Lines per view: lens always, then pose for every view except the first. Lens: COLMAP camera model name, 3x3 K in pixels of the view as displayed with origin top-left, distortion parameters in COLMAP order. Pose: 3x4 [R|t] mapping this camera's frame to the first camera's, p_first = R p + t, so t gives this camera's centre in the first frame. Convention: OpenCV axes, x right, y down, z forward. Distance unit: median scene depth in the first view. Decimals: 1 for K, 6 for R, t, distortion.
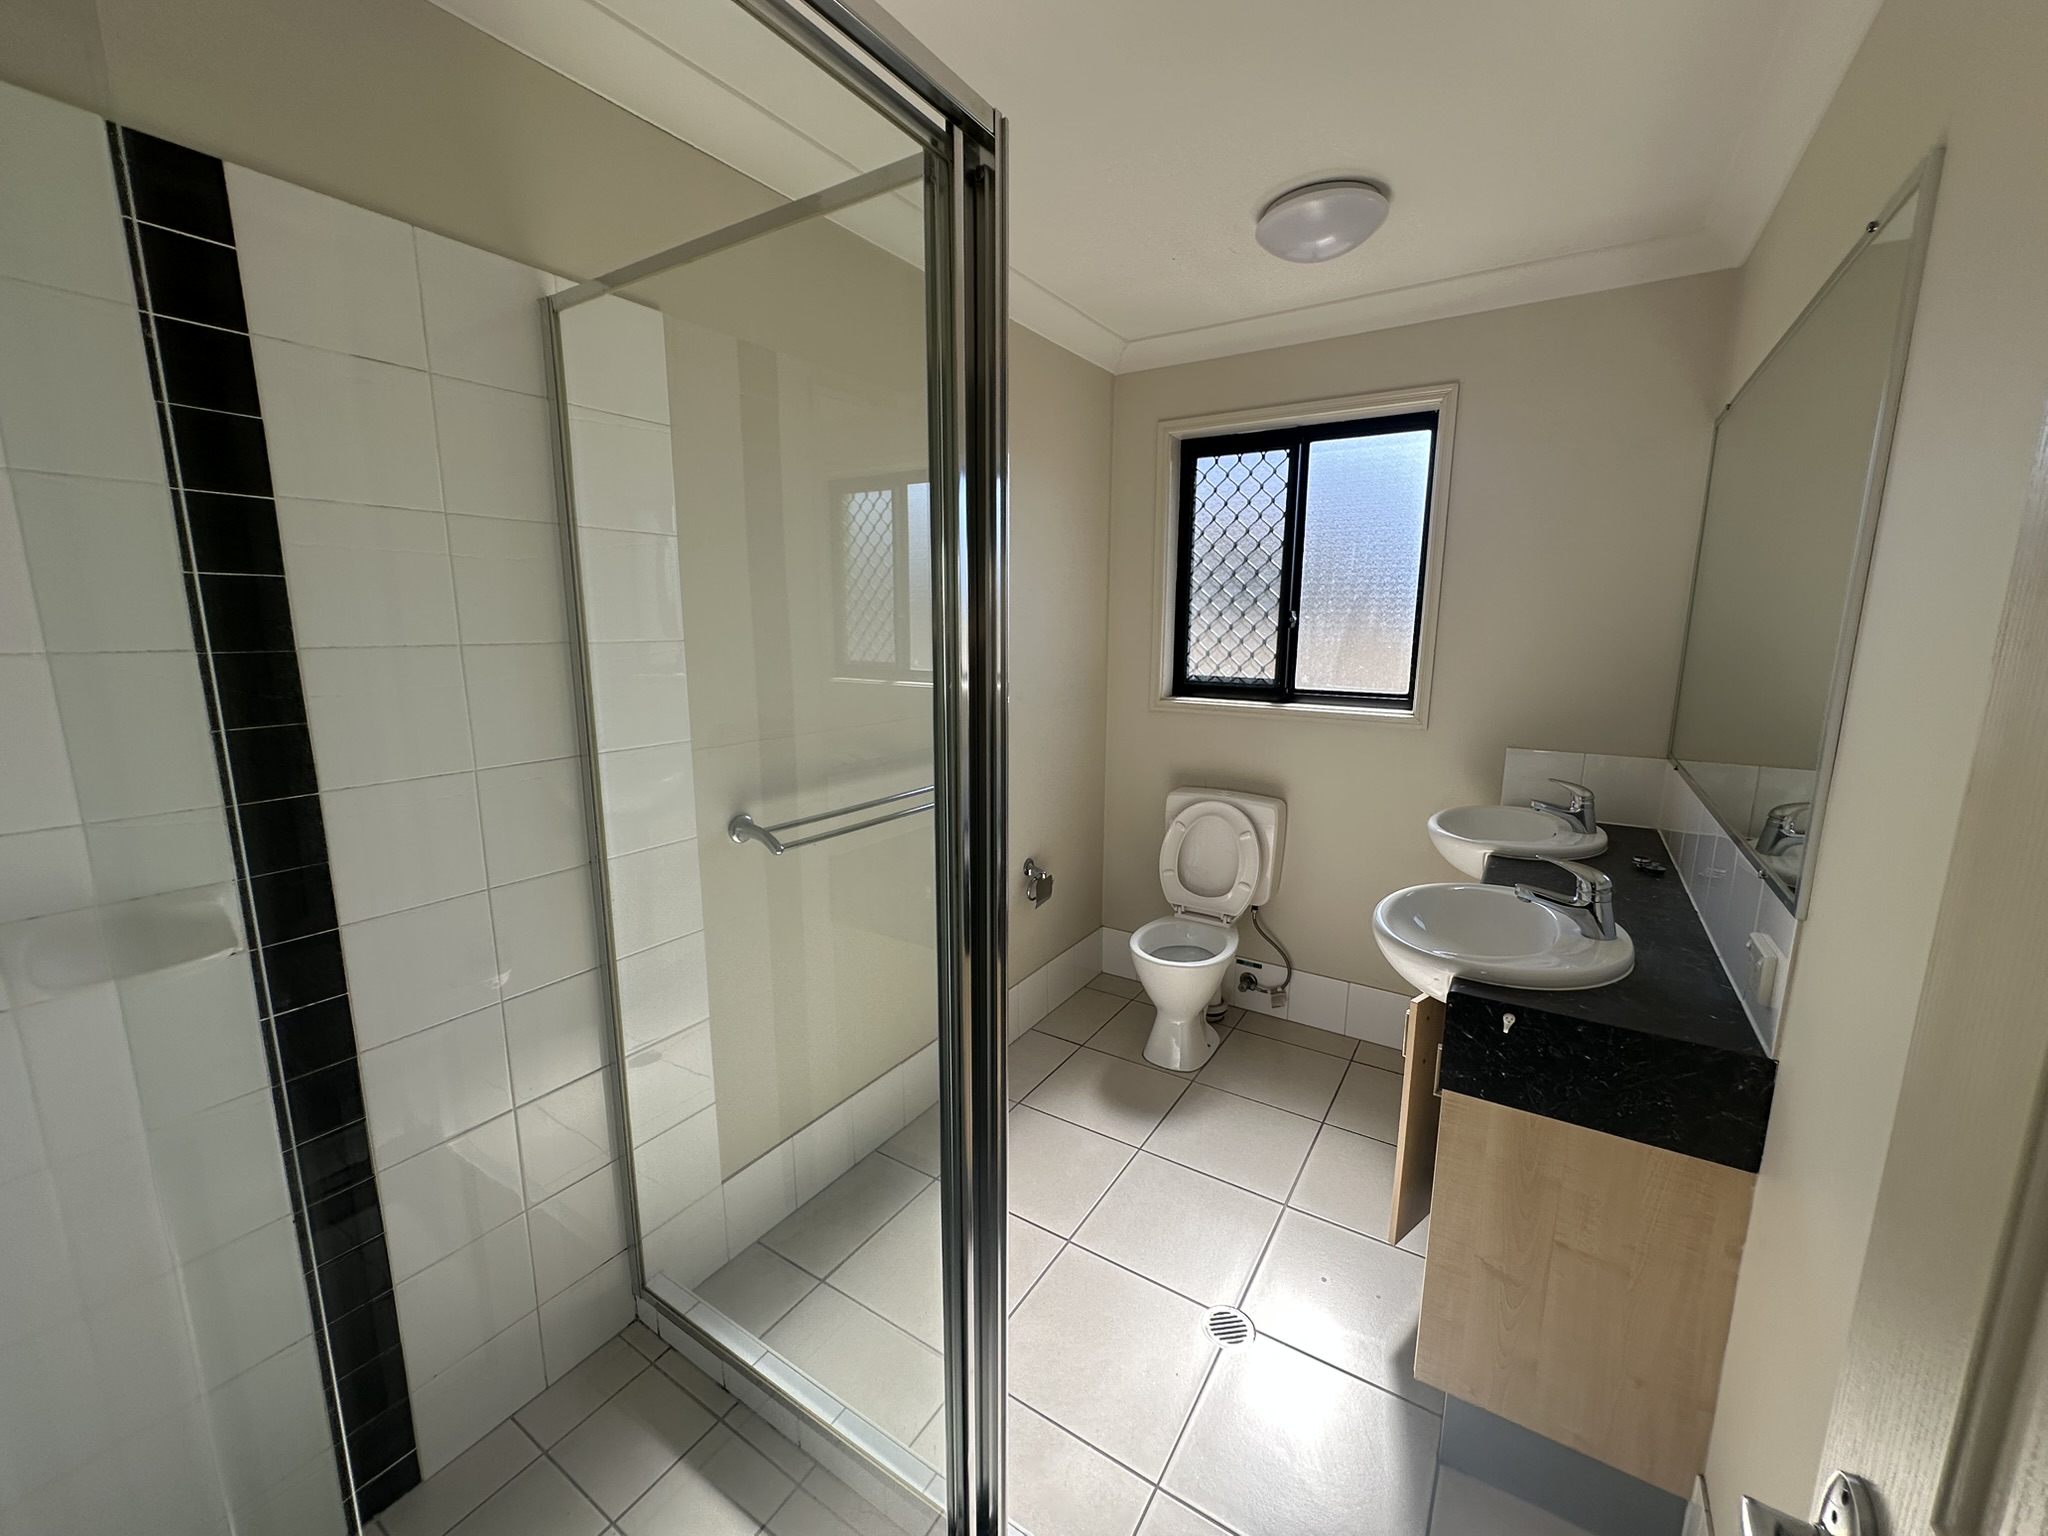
lens RADIAL K [[817.4, 0, 1023.5], [0, 817.4, 767.4], [0, 0, 1]] dist [-0.006760, 0.003976]
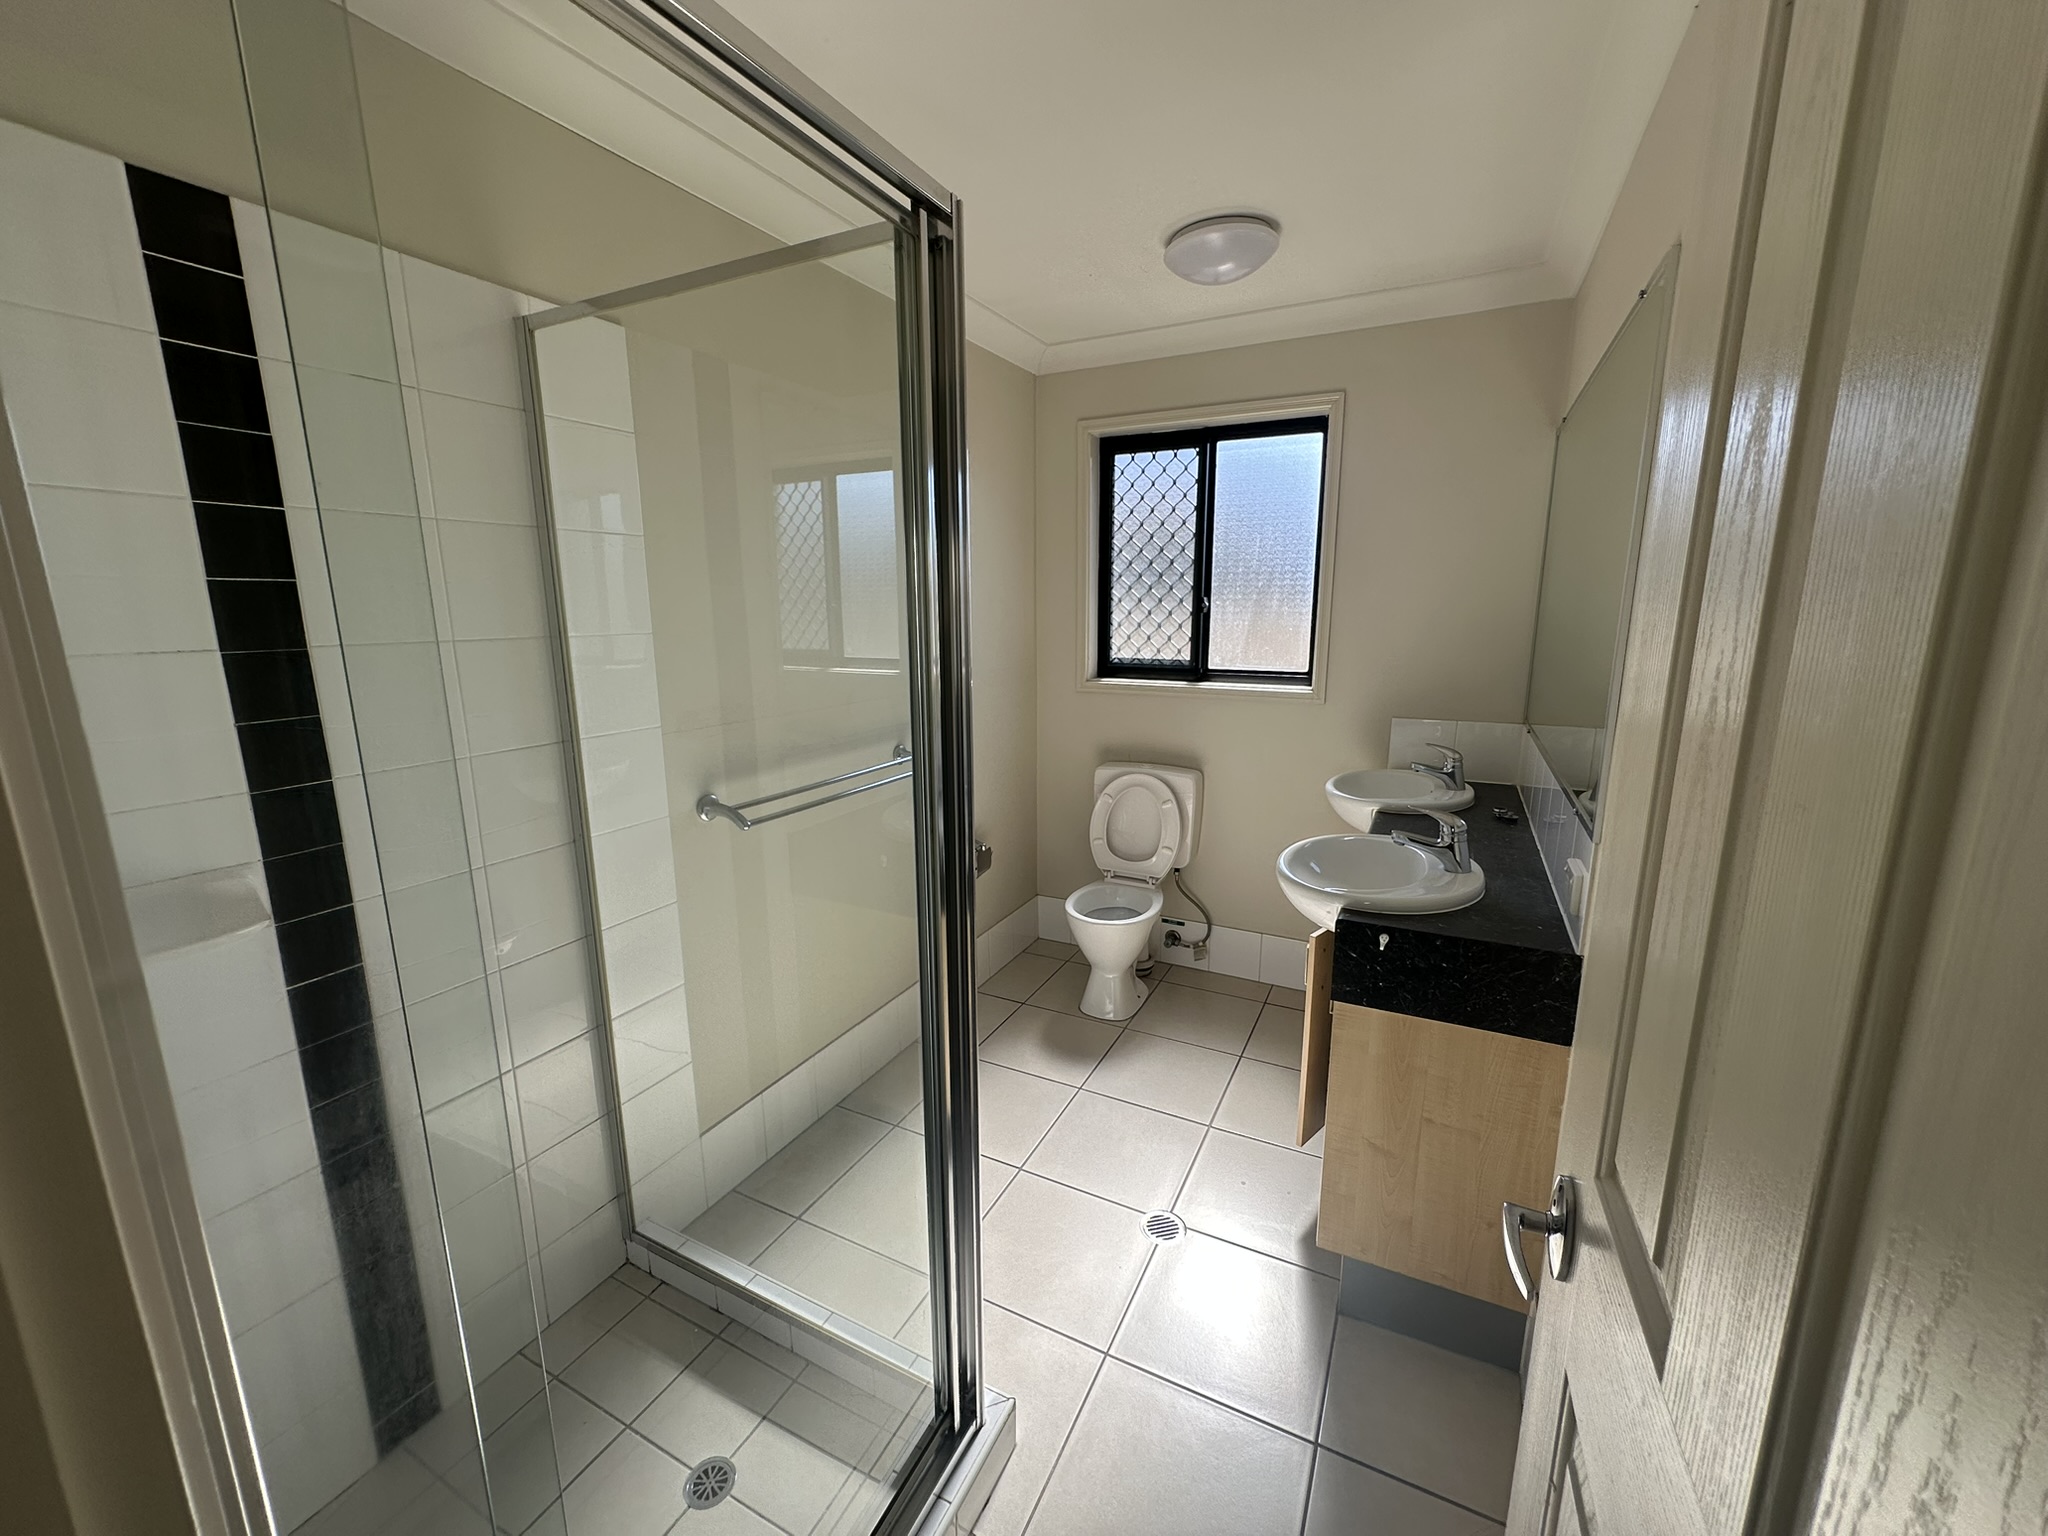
lens RADIAL K [[817.4, 0, 1022.7], [0, 817.4, 767.2], [0, 0, 1]] dist [-0.006760, 0.003976]
pose [[0.995323, -0.028257, 0.092376, -0.033687], [0.026495, 0.999444, 0.020248, 0.011798], [-0.092896, -0.017705, 0.995518, -0.116647]]
